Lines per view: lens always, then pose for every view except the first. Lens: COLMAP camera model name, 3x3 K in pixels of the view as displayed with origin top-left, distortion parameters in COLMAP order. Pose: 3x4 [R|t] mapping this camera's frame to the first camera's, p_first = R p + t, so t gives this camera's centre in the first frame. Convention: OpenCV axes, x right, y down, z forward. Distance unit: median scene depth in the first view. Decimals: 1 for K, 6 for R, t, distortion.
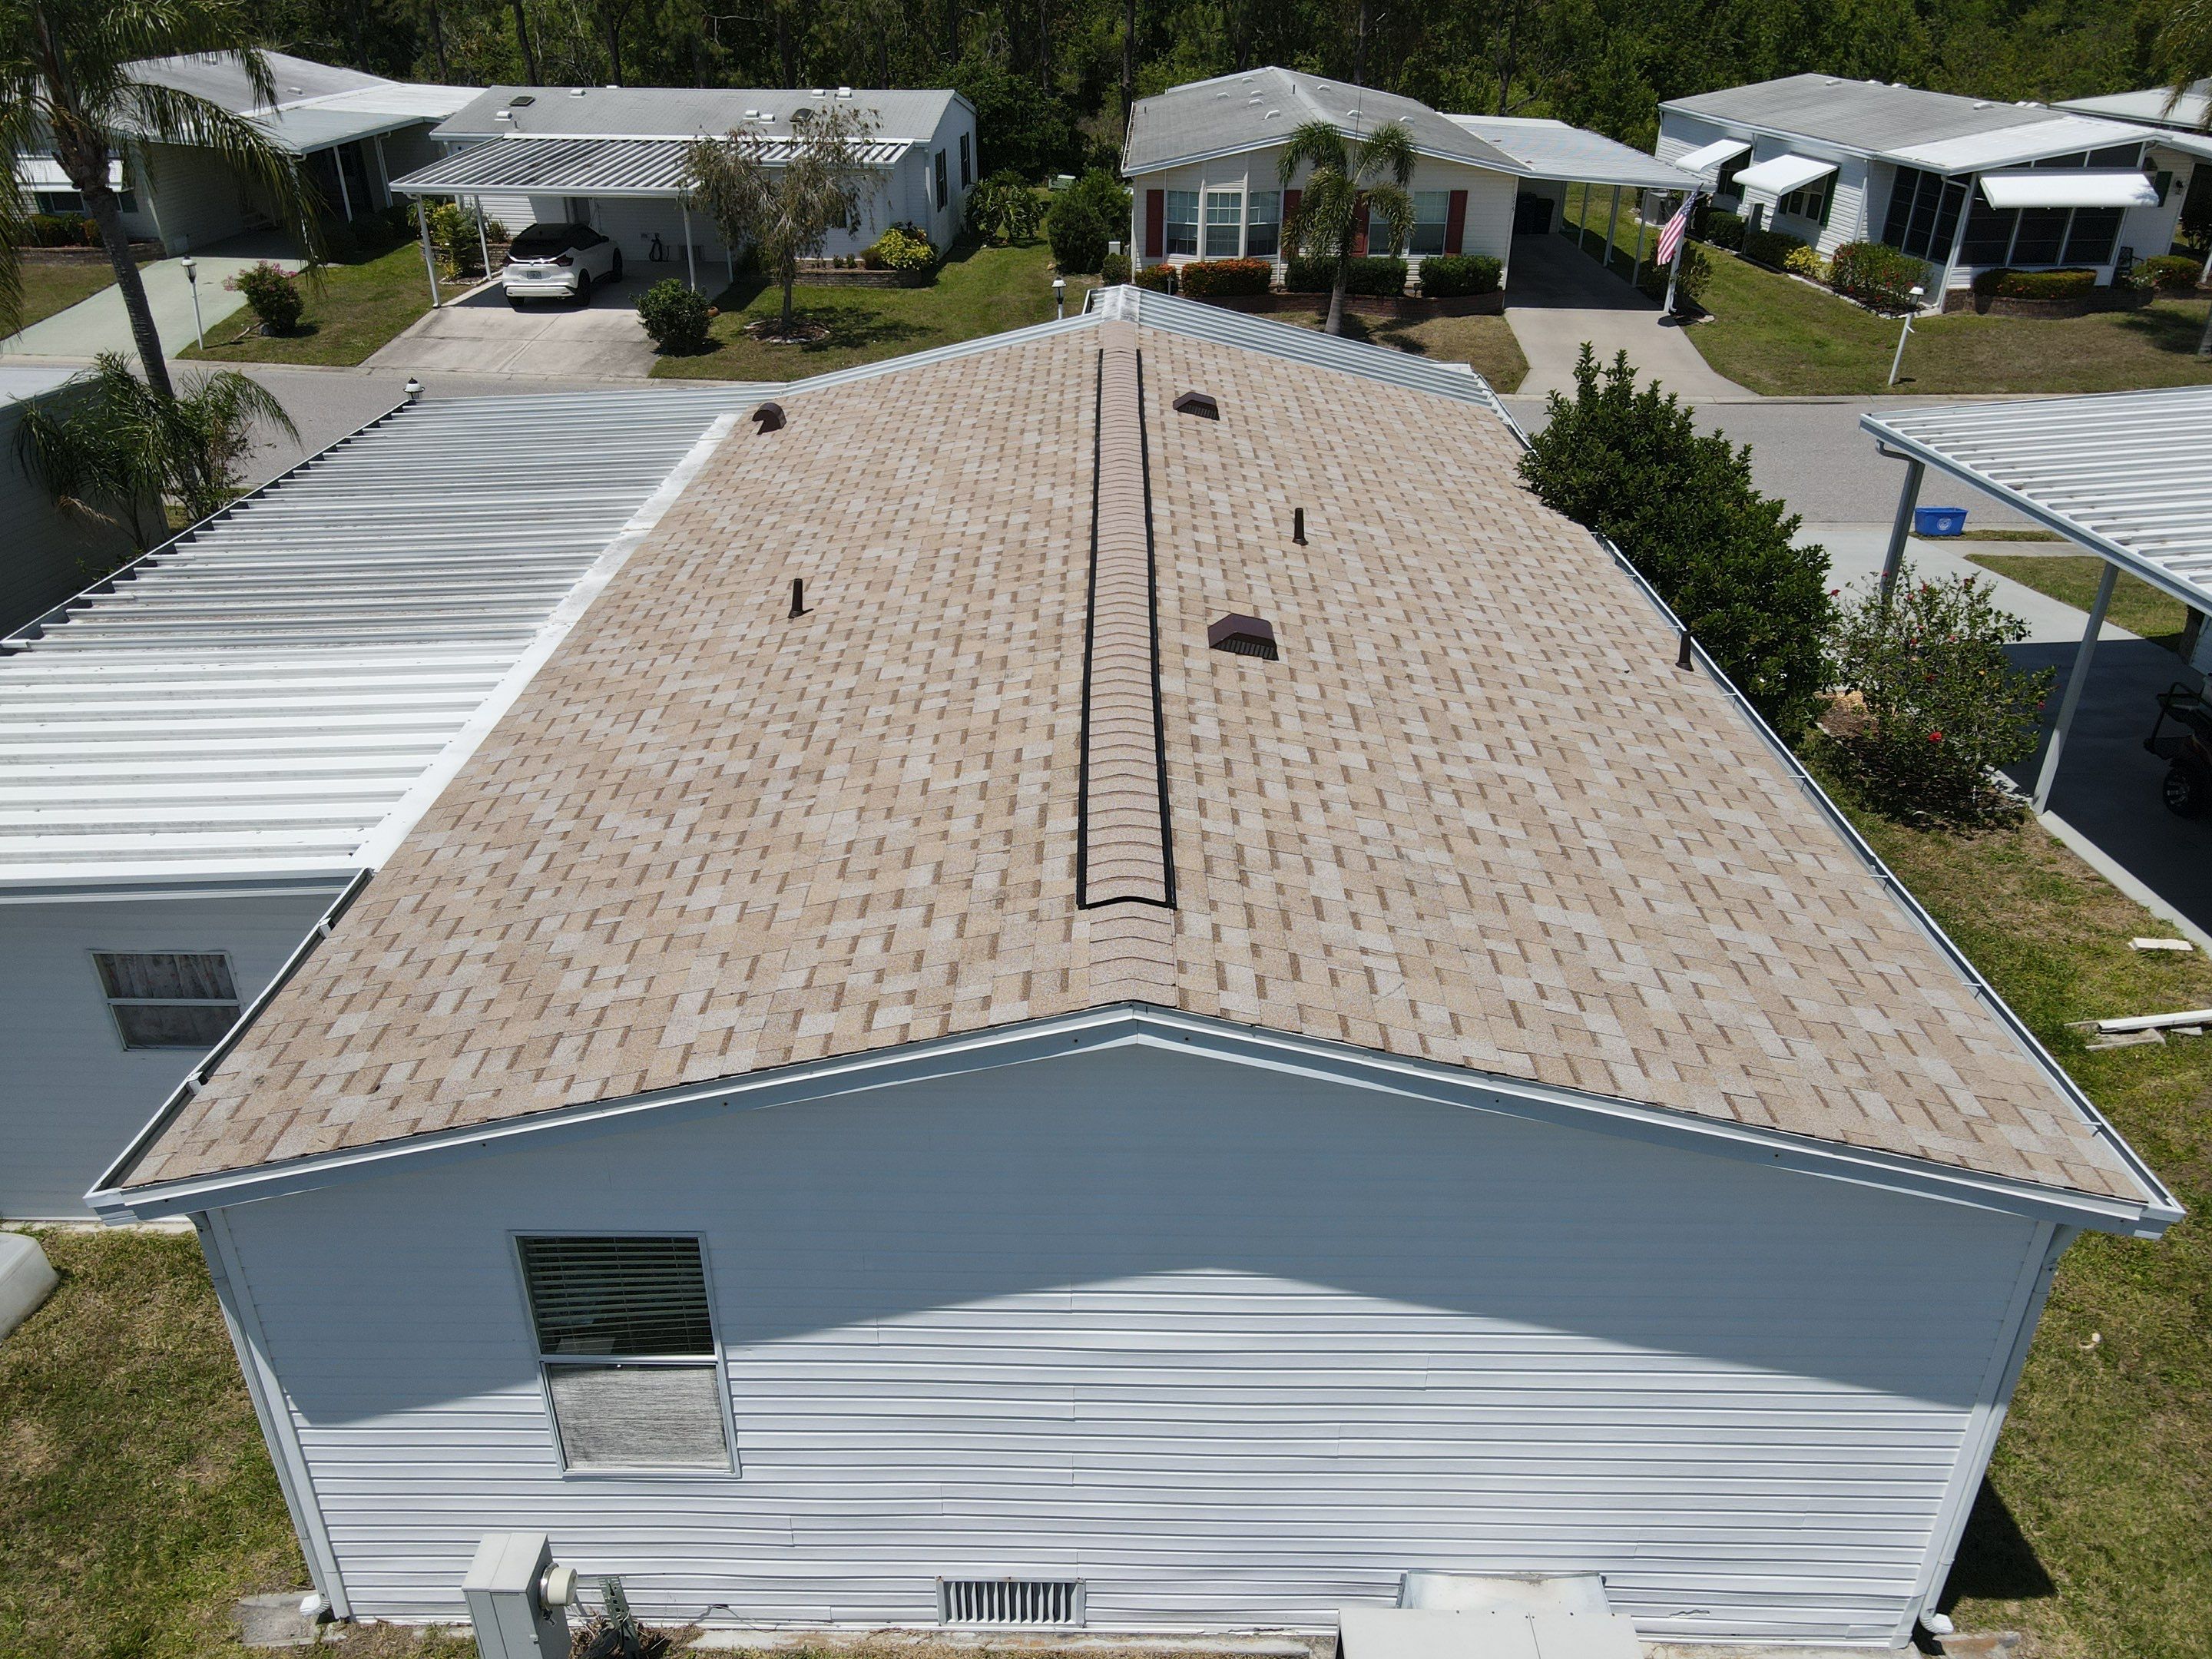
lens RADIAL K [[1610.2, 0, 1079.6], [0, 1610.2, 831.3], [0, 0, 1]] dist [-0.002533, 0.041593]
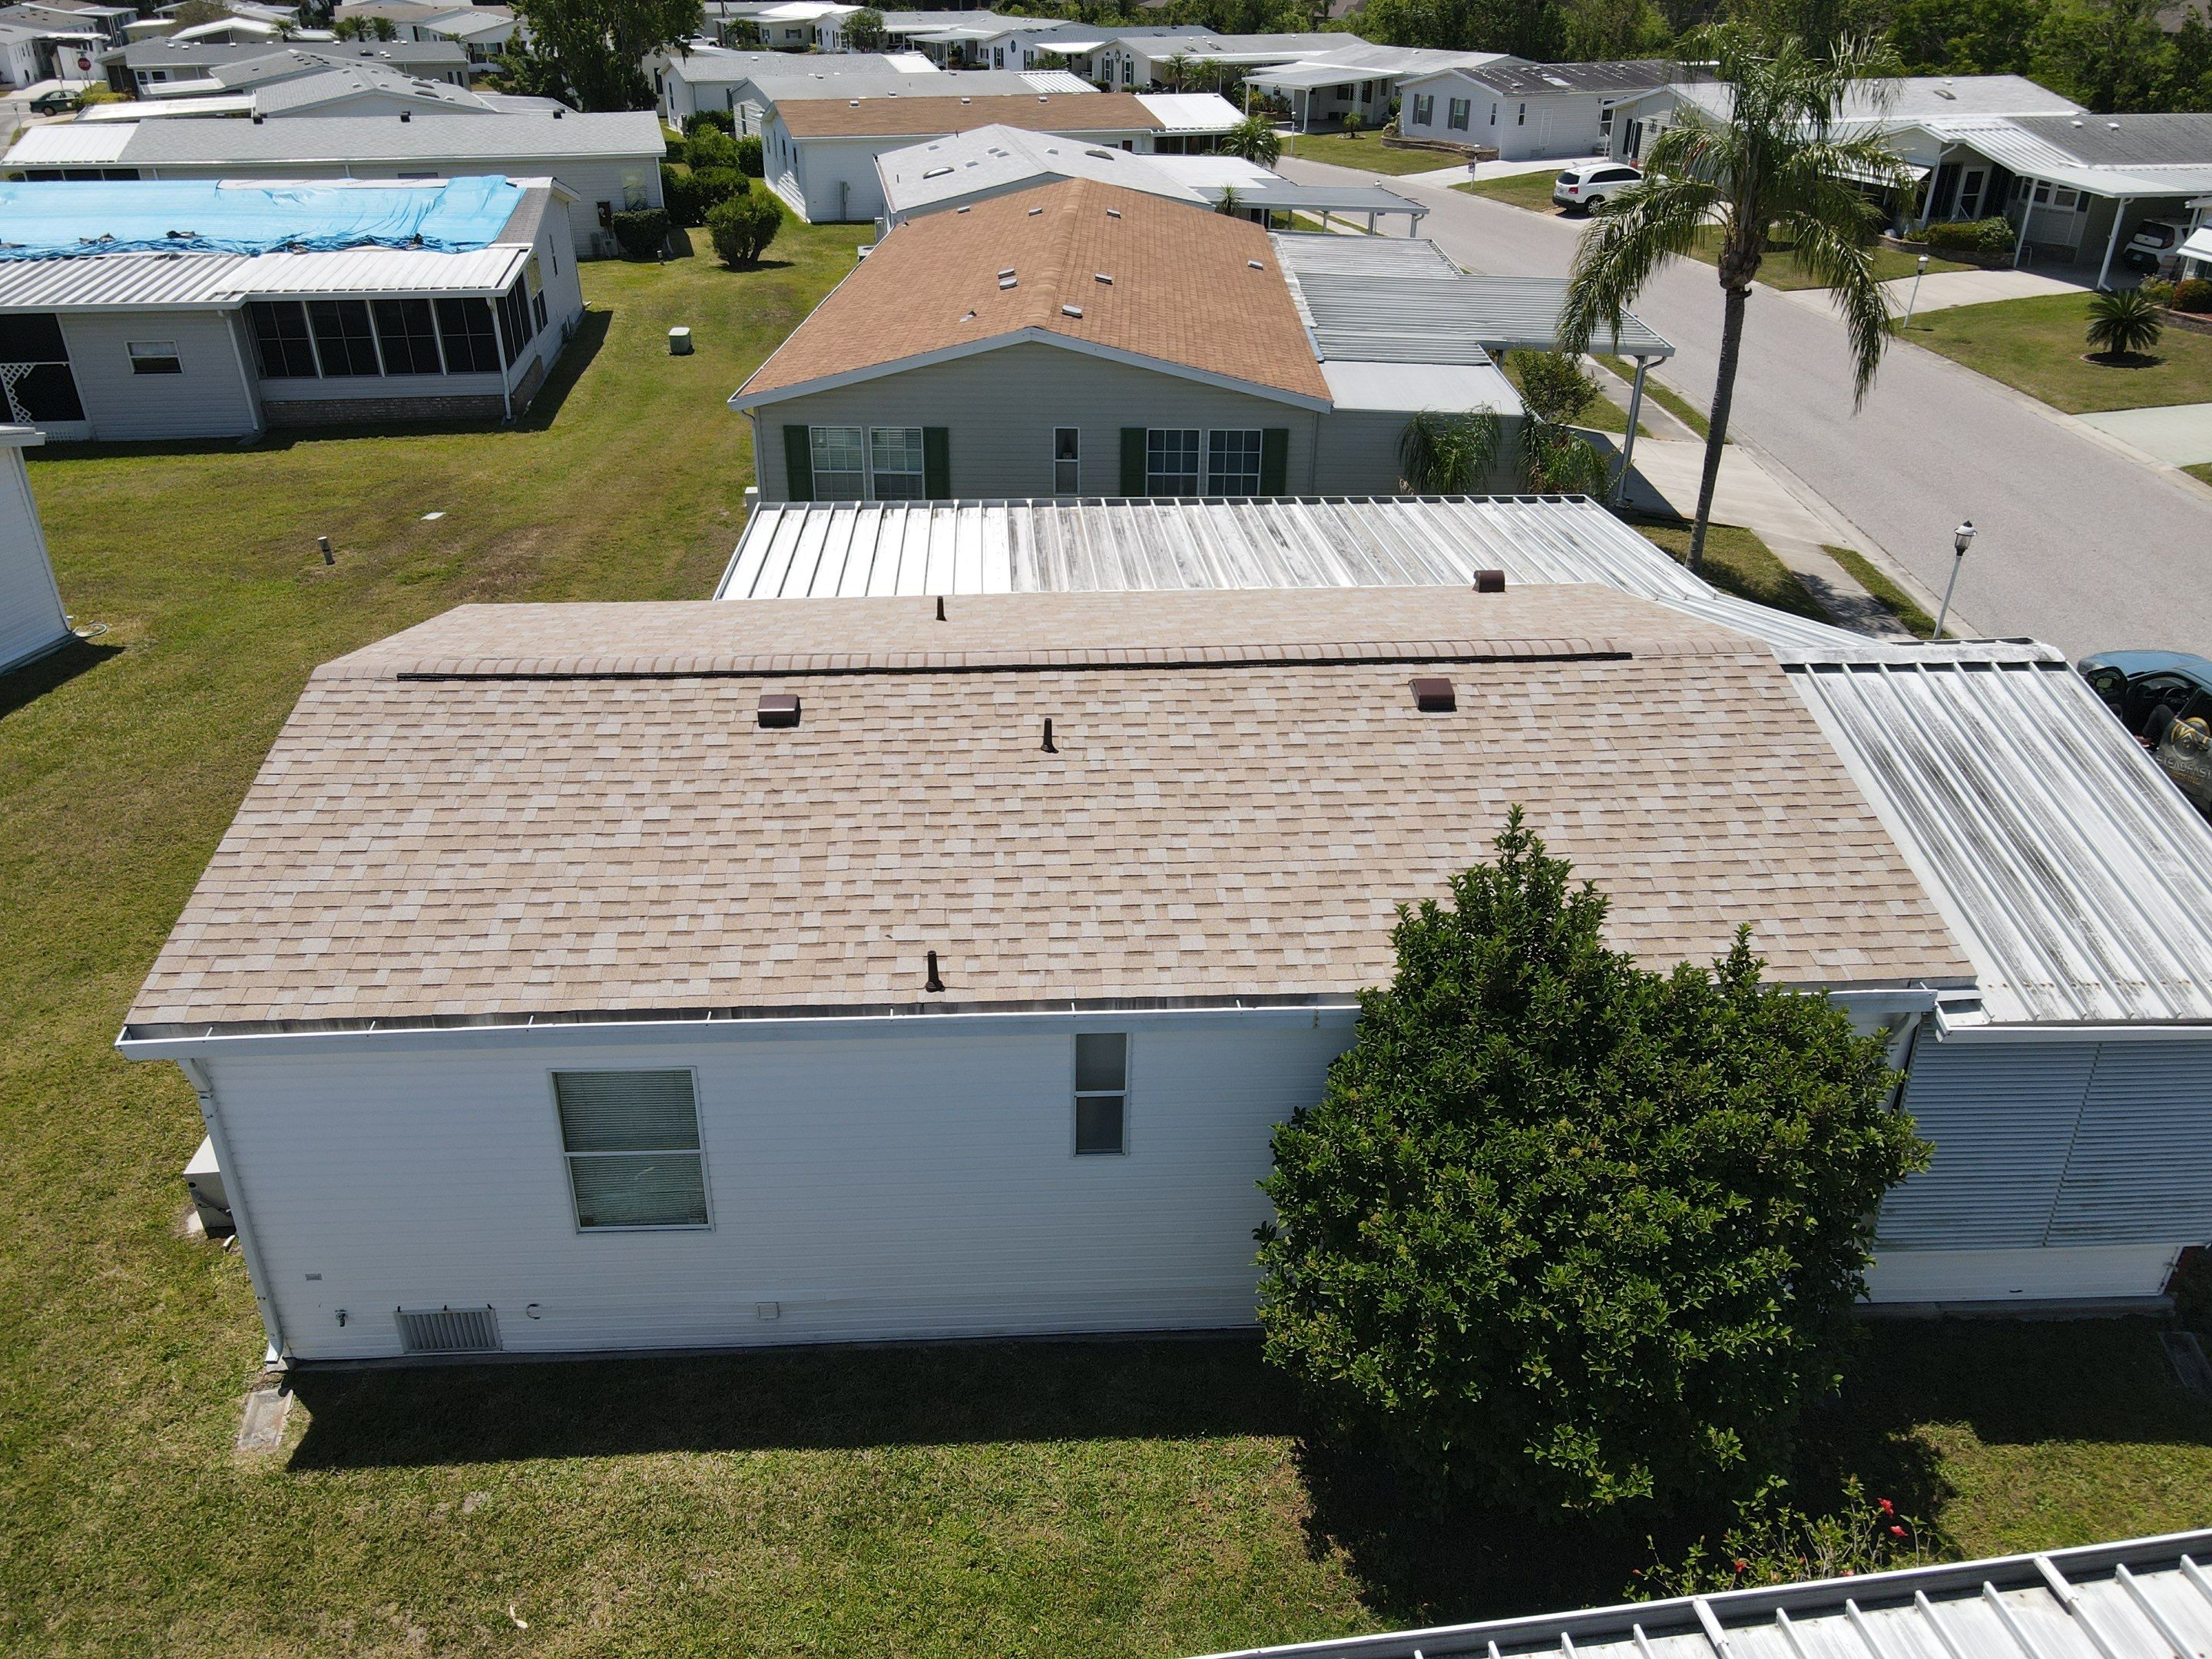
lens RADIAL K [[1610.2, 0, 1079.6], [0, 1610.2, 831.3], [0, 0, 1]] dist [-0.002533, 0.041593]
pose [[0.069873, 0.475128, -0.877138, 1.114086], [-0.477127, 0.788106, 0.388893, -0.560619], [0.876052, 0.391333, 0.281764, 0.692462]]
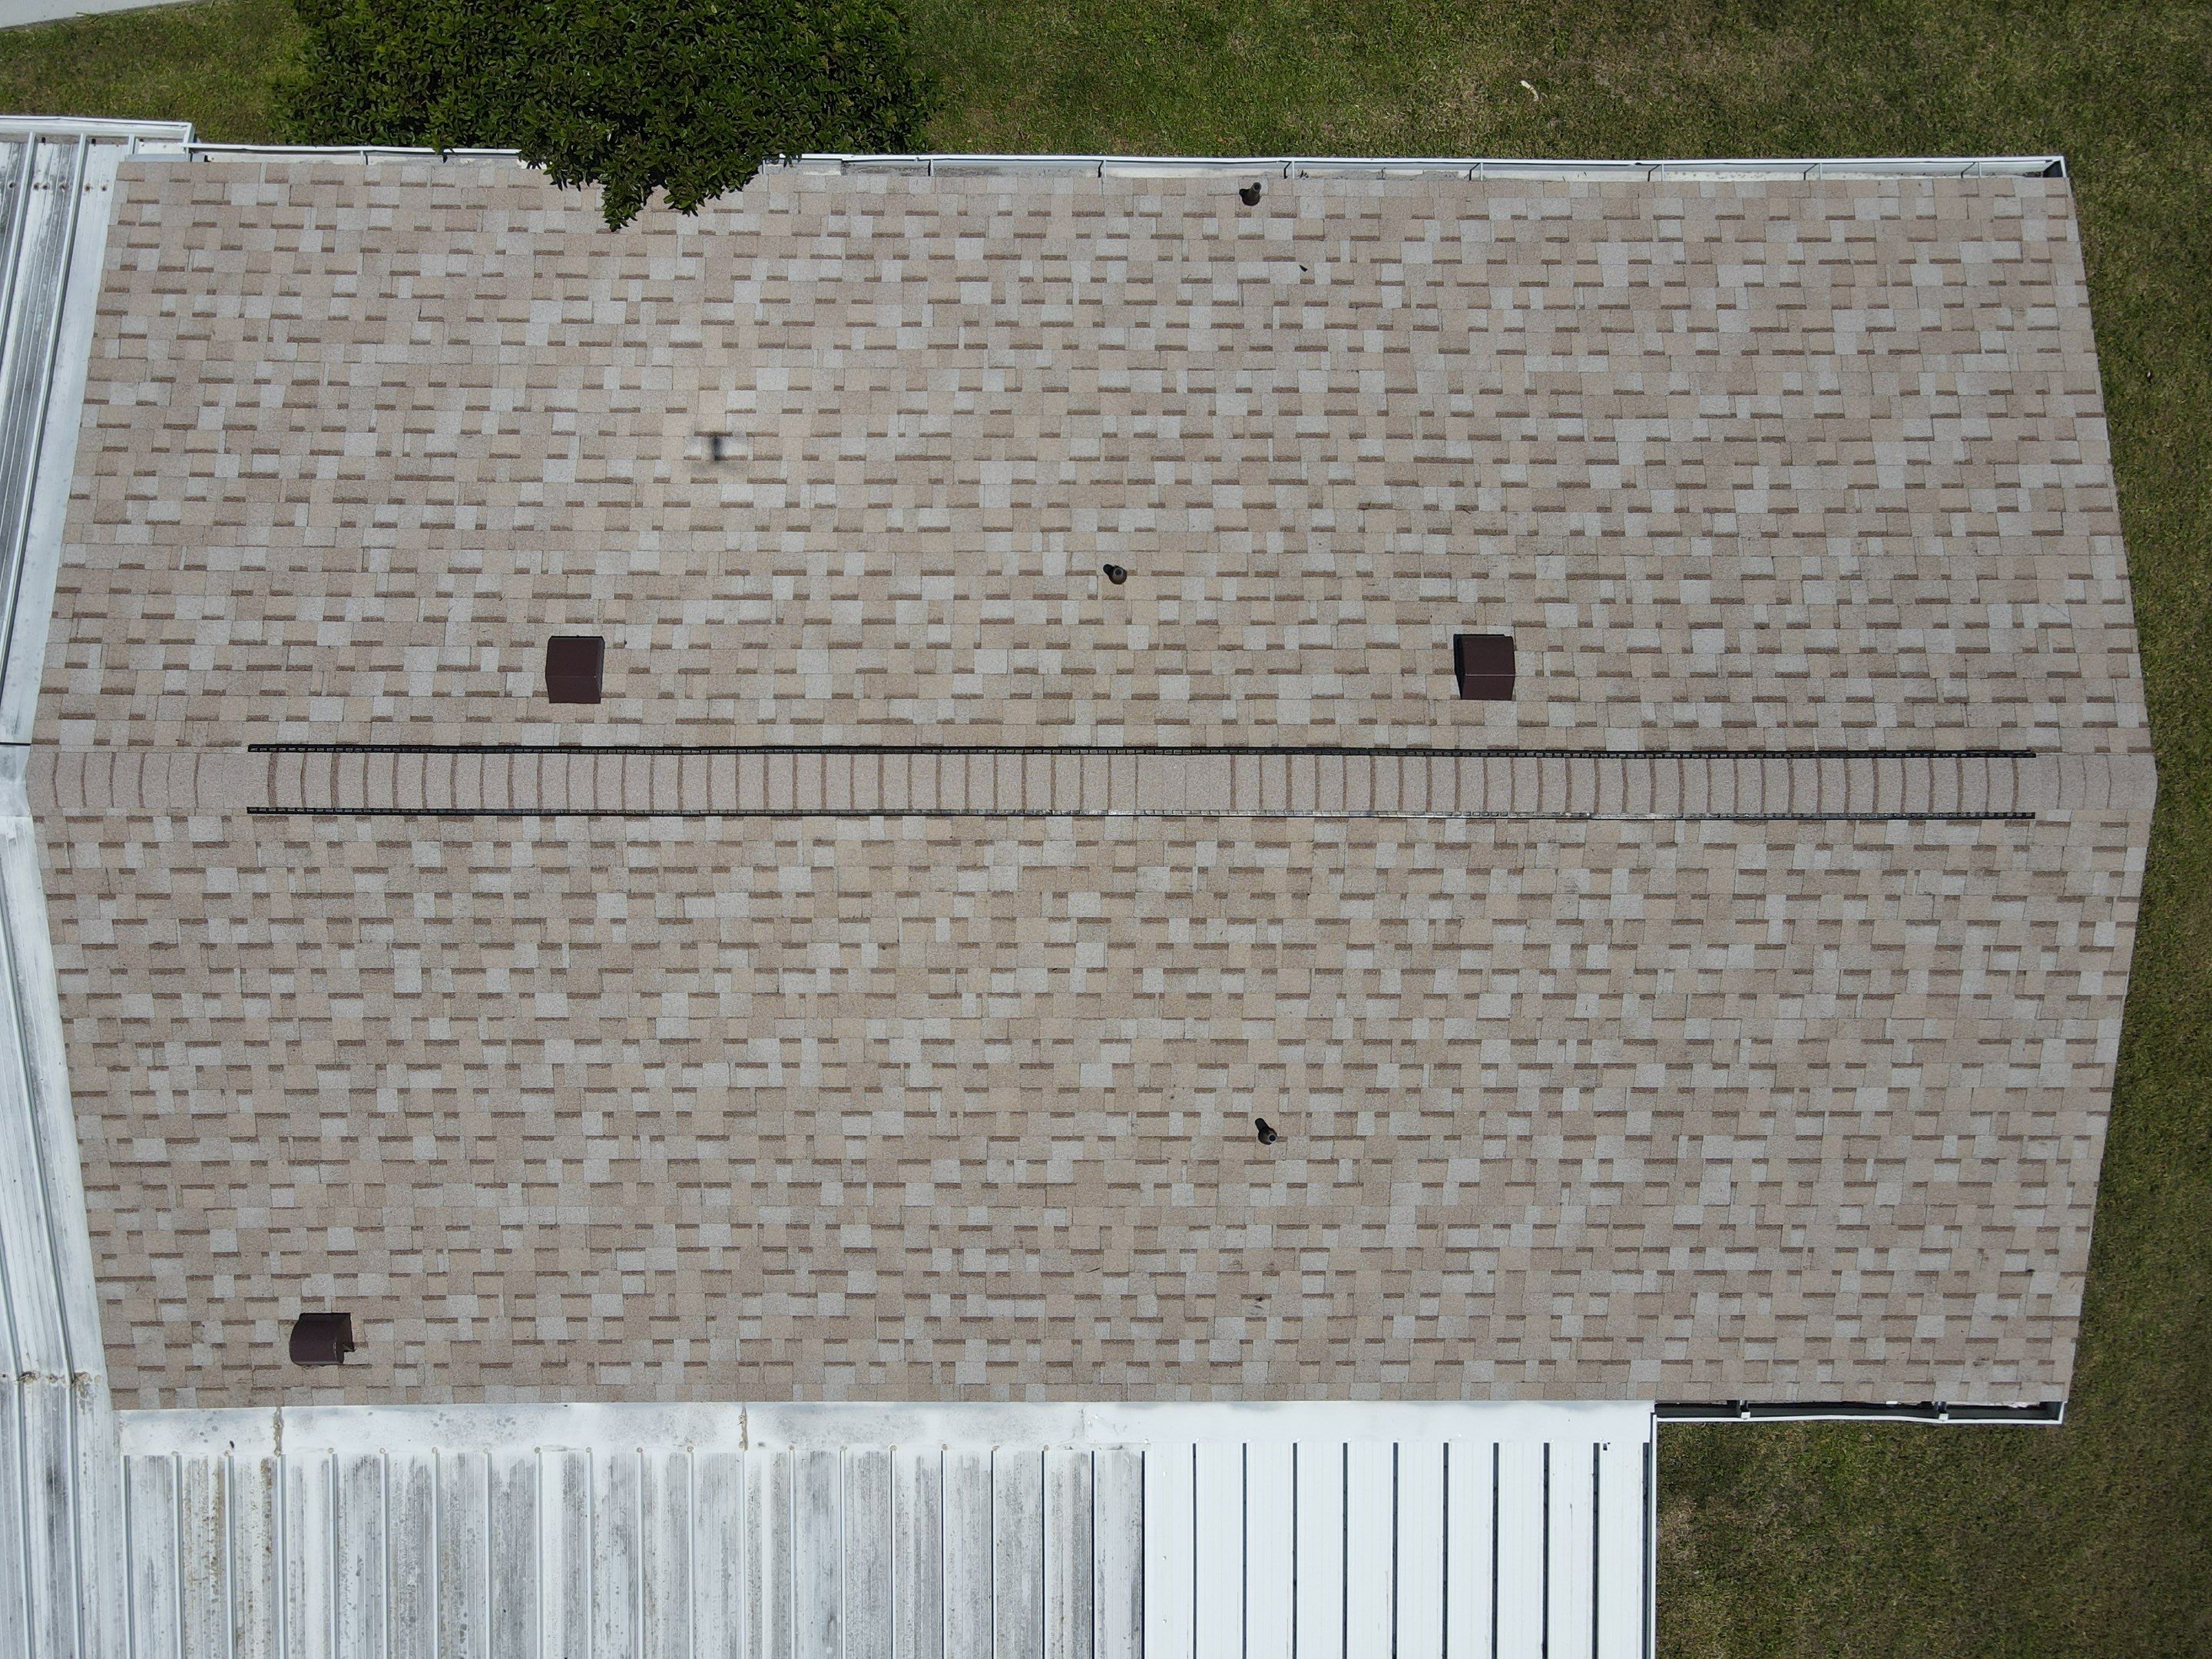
lens RADIAL K [[1610.2, 0, 1079.6], [0, 1610.2, 831.3], [0, 0, 1]] dist [-0.002533, 0.041593]
pose [[-0.016697, -0.999850, 0.004597, -0.003056], [0.465473, -0.003704, 0.885054, -0.910006], [-0.884905, 0.016917, 0.465465, 0.595430]]
